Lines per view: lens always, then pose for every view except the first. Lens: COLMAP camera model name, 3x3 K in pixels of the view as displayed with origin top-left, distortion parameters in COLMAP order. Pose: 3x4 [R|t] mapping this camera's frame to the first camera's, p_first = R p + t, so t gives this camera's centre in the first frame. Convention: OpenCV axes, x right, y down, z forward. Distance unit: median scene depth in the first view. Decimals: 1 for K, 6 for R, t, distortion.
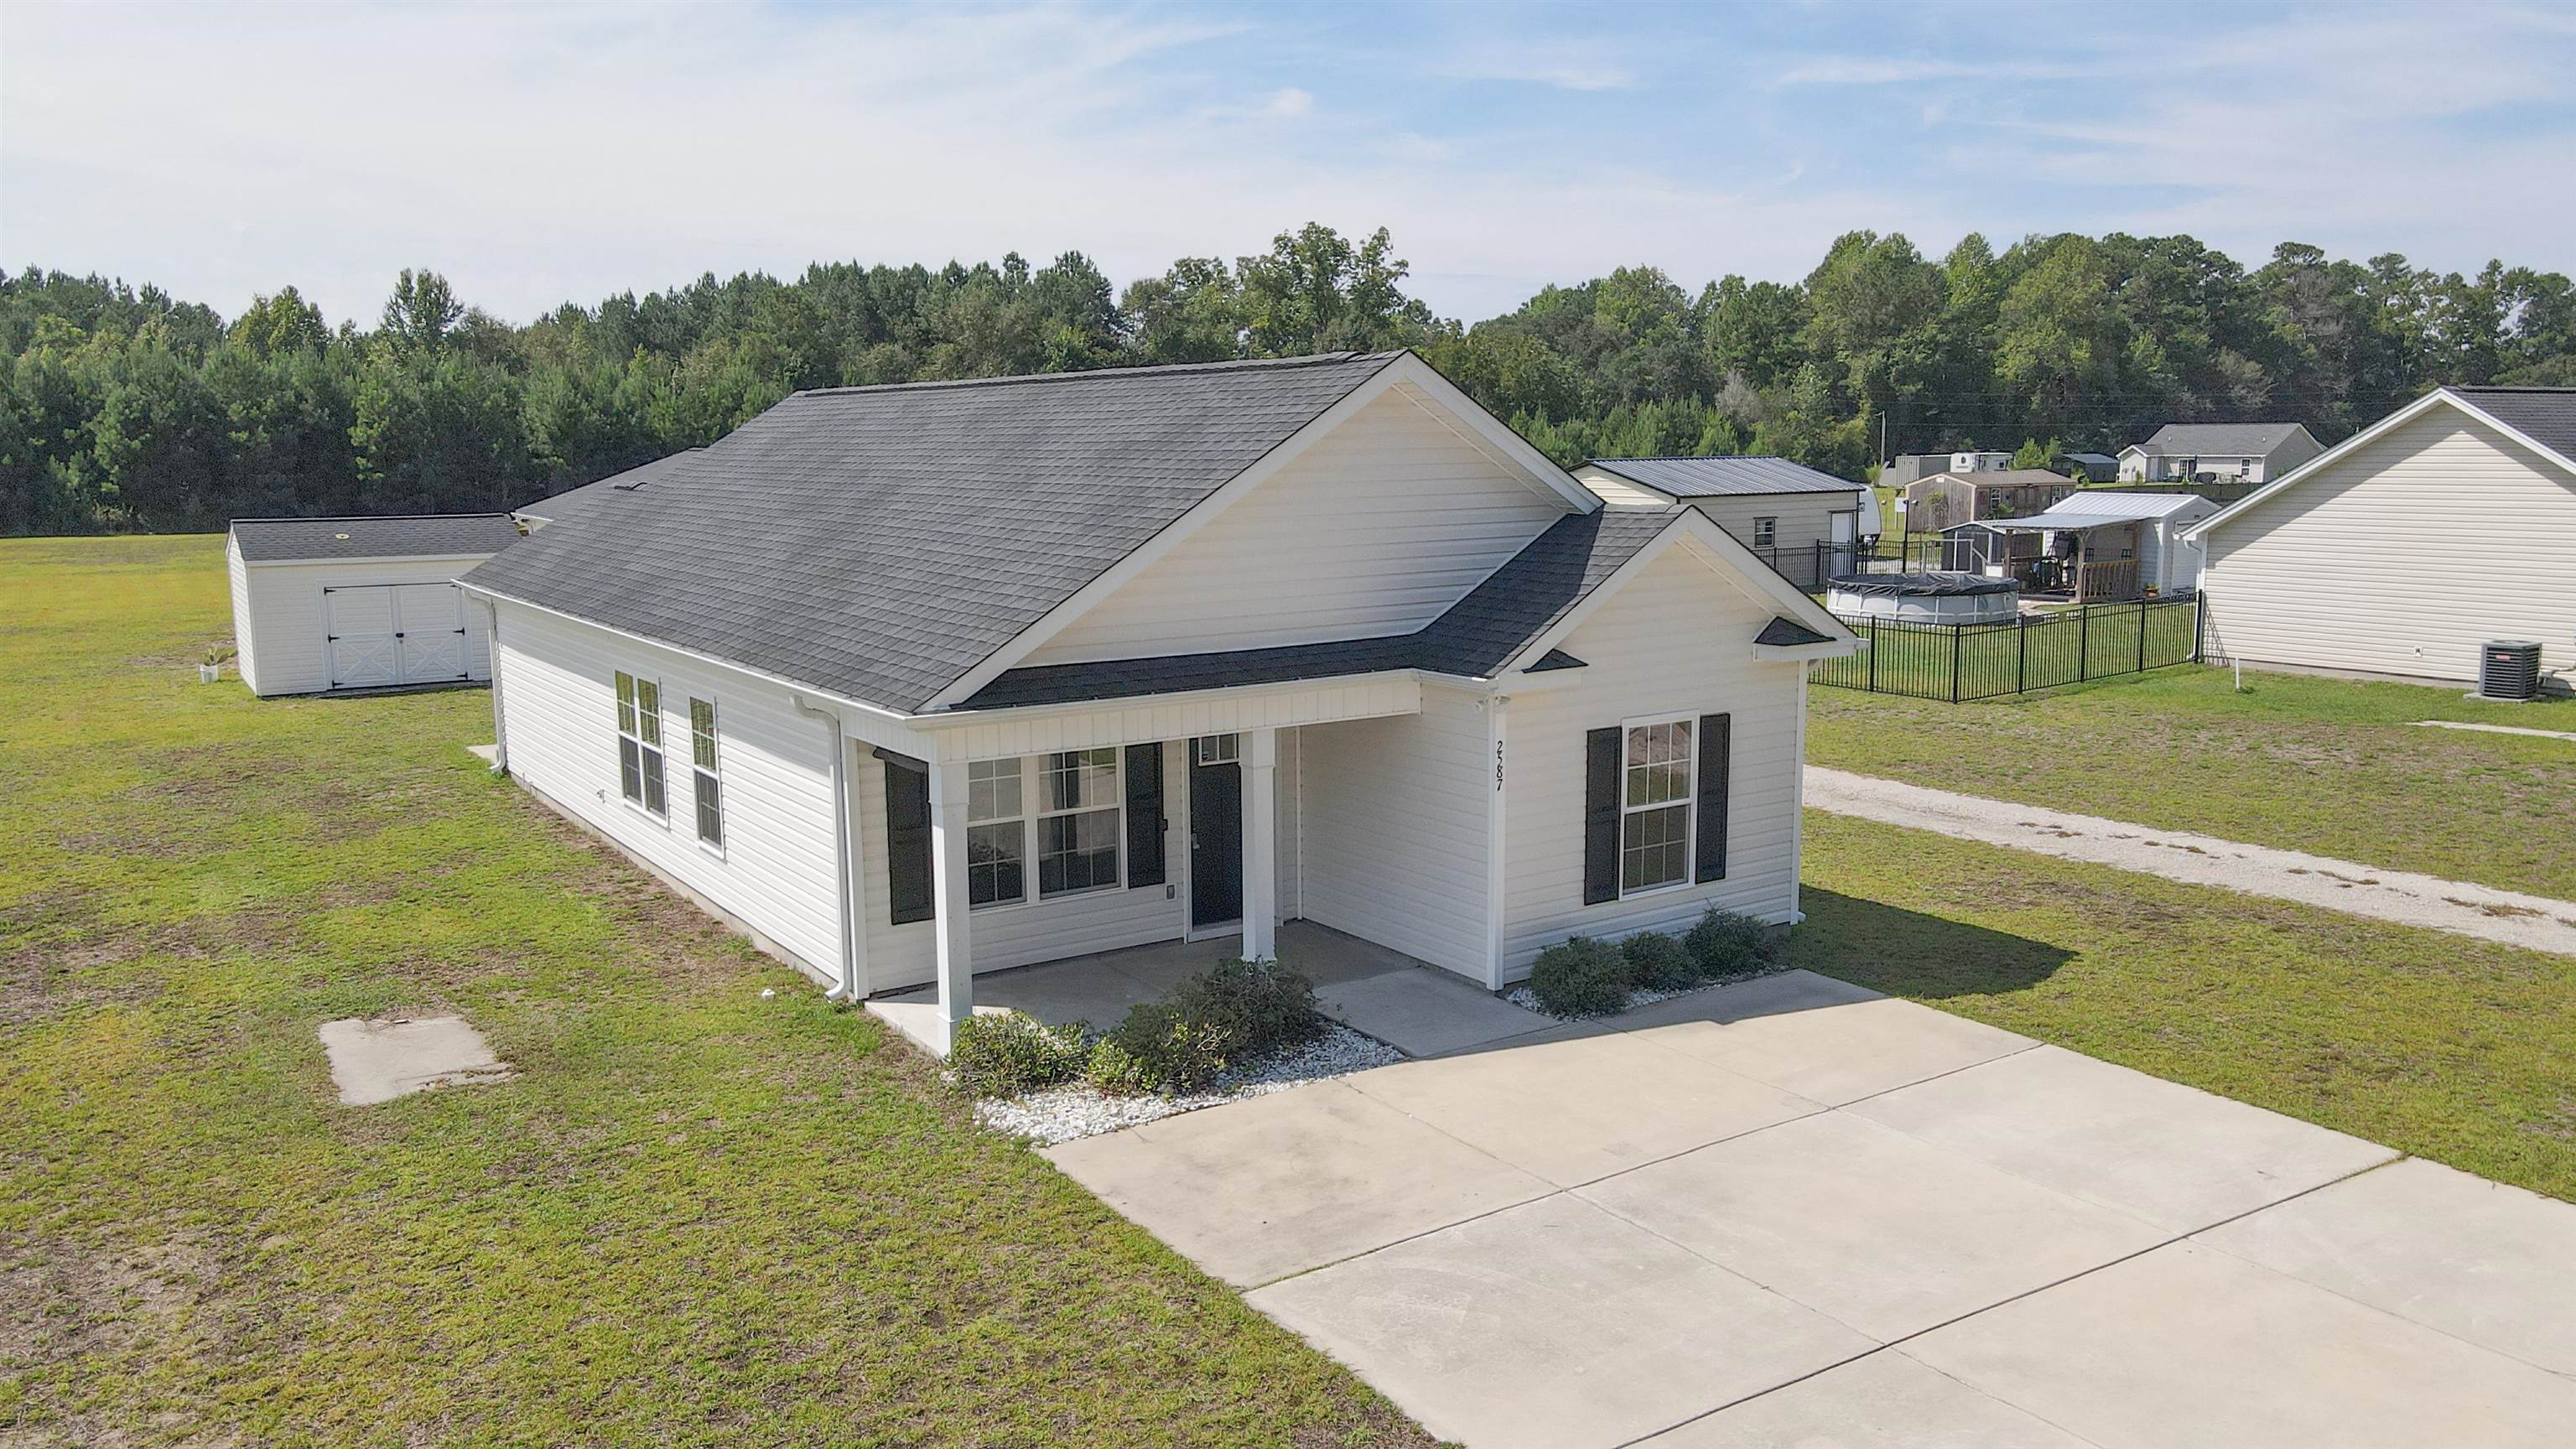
lens RADIAL K [[1907.9, 0, 1283.6], [0, 1907.9, 747.0], [0, 0, 1]] dist [0.003491, 0.019561]
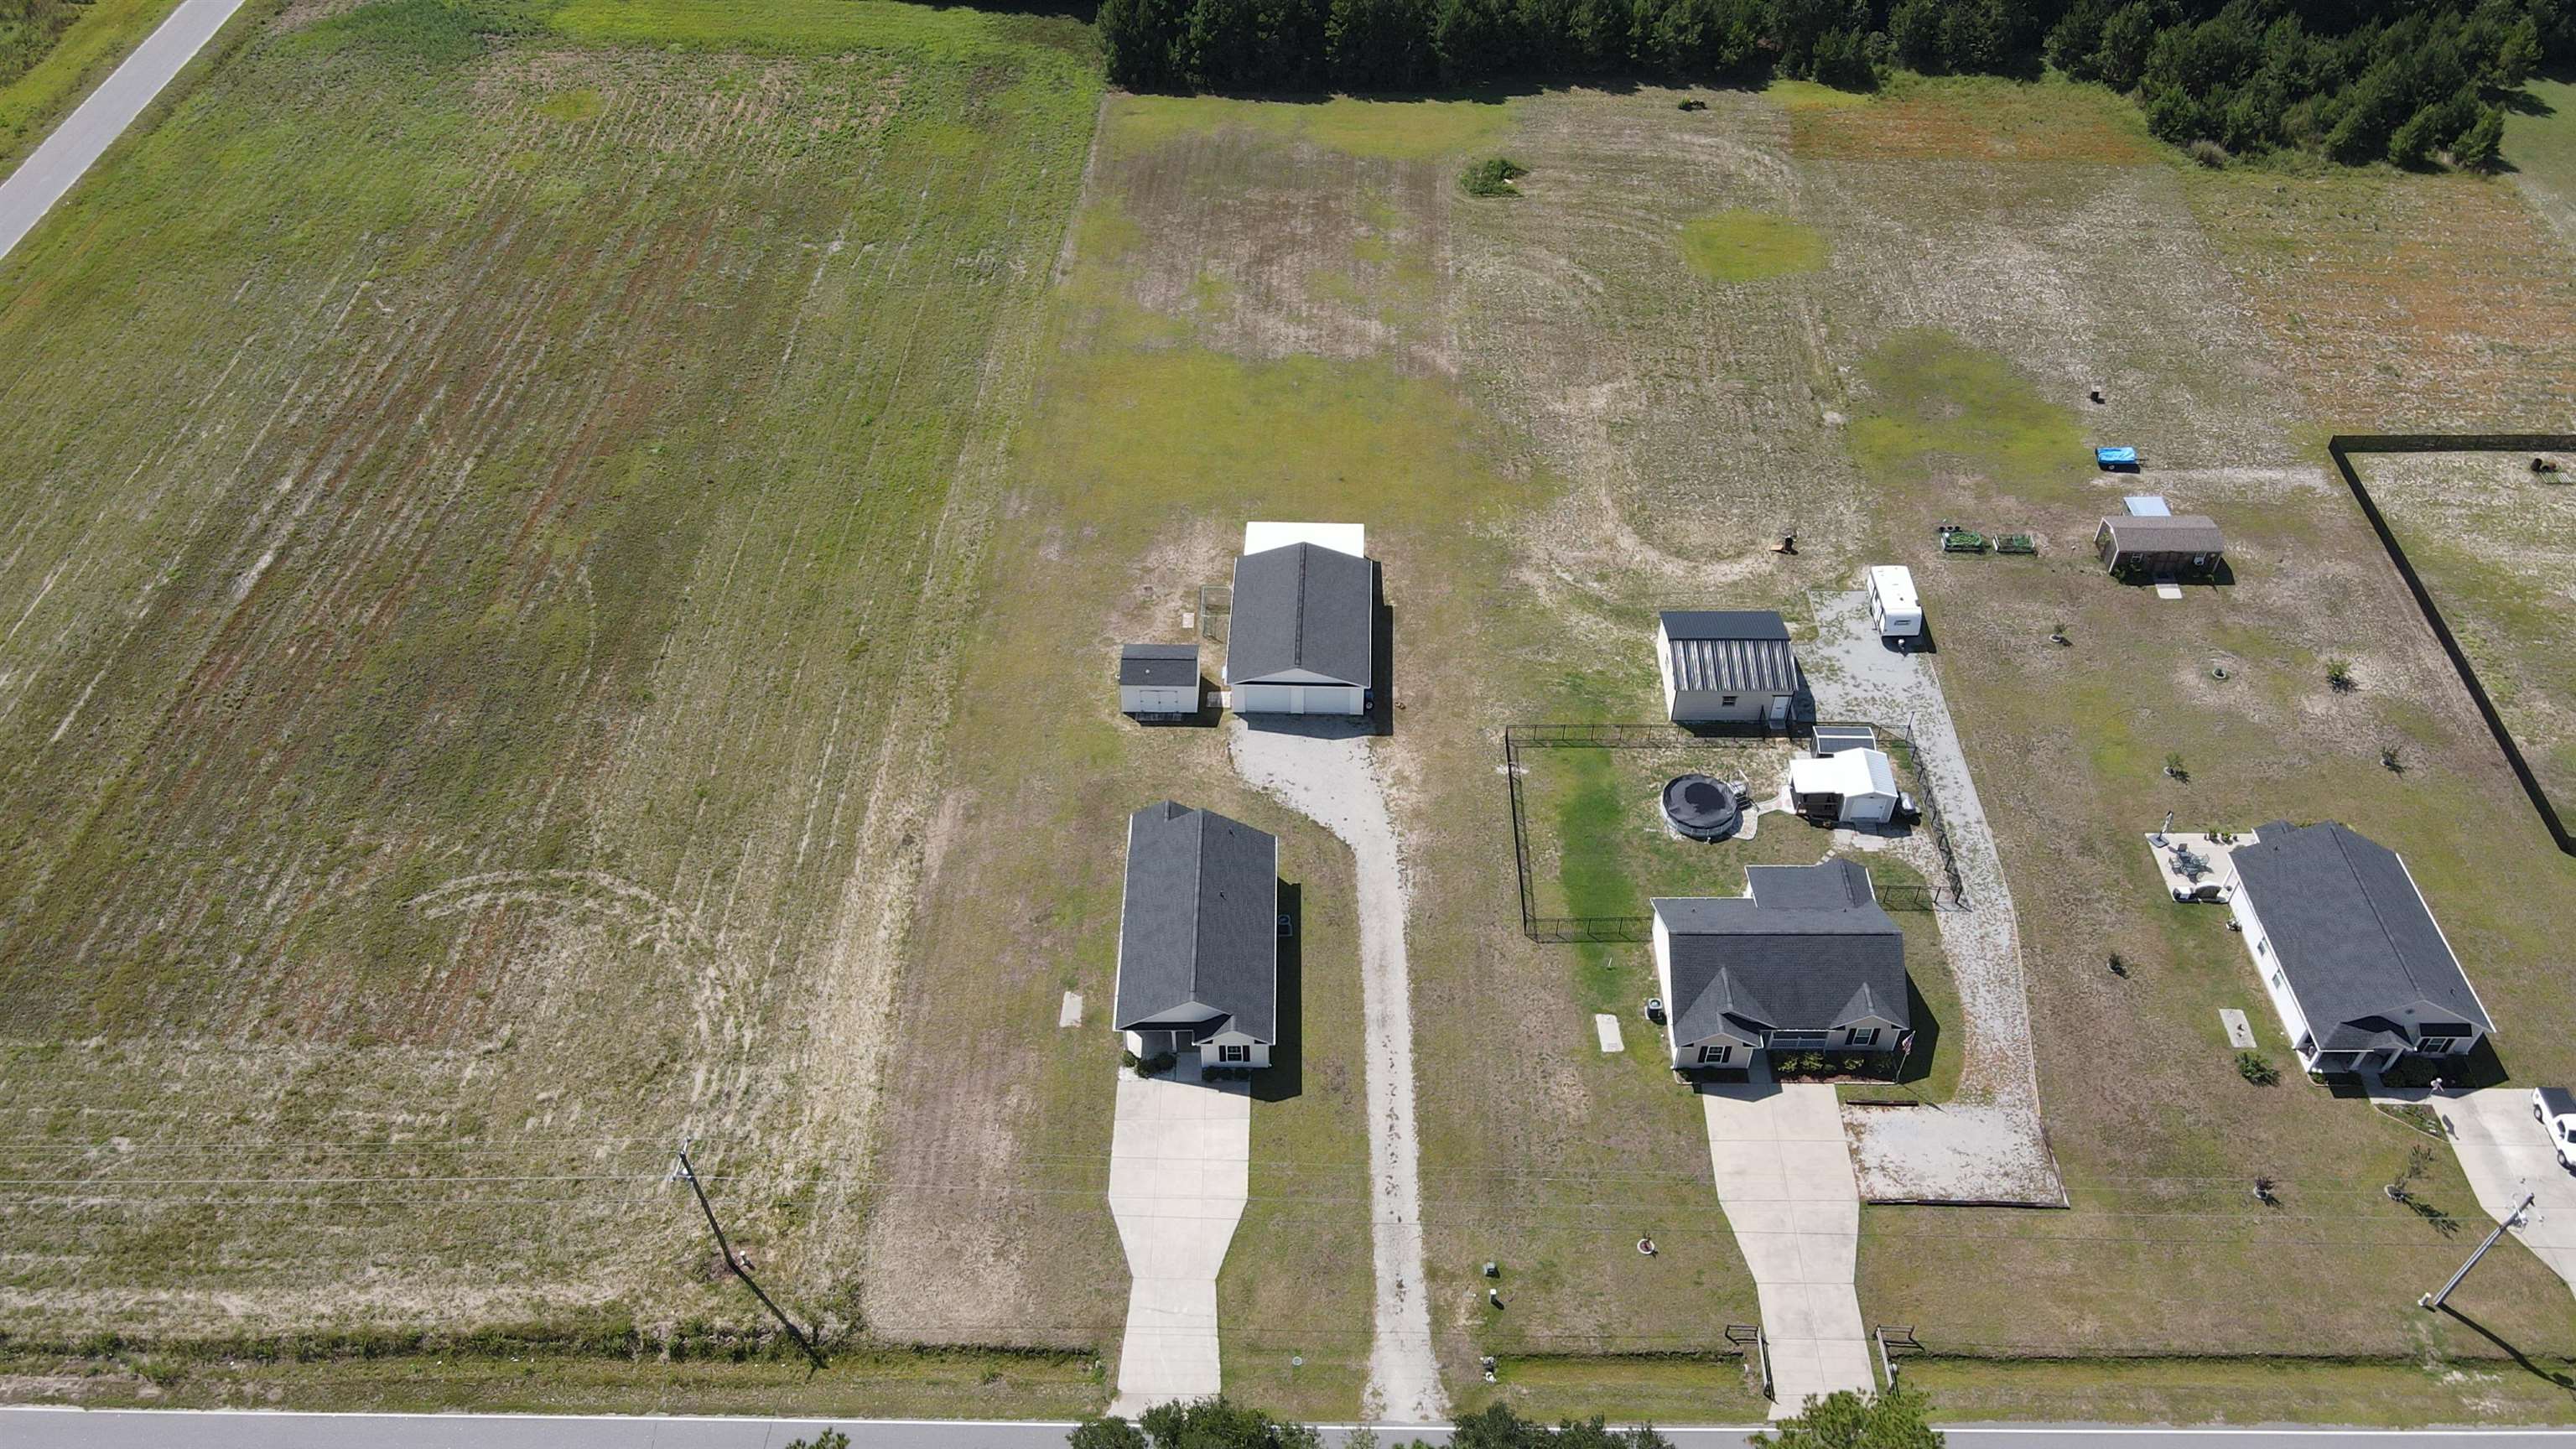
lens RADIAL K [[1907.9, 0, 1290.1], [0, 1907.9, 750.0], [0, 0, 1]] dist [0.003491, 0.019561]
pose [[0.832641, 0.396398, -0.386753, 2.347322], [-0.093373, 0.788829, 0.607479, -4.525134], [0.545886, -0.469699, 0.693824, -2.759041]]
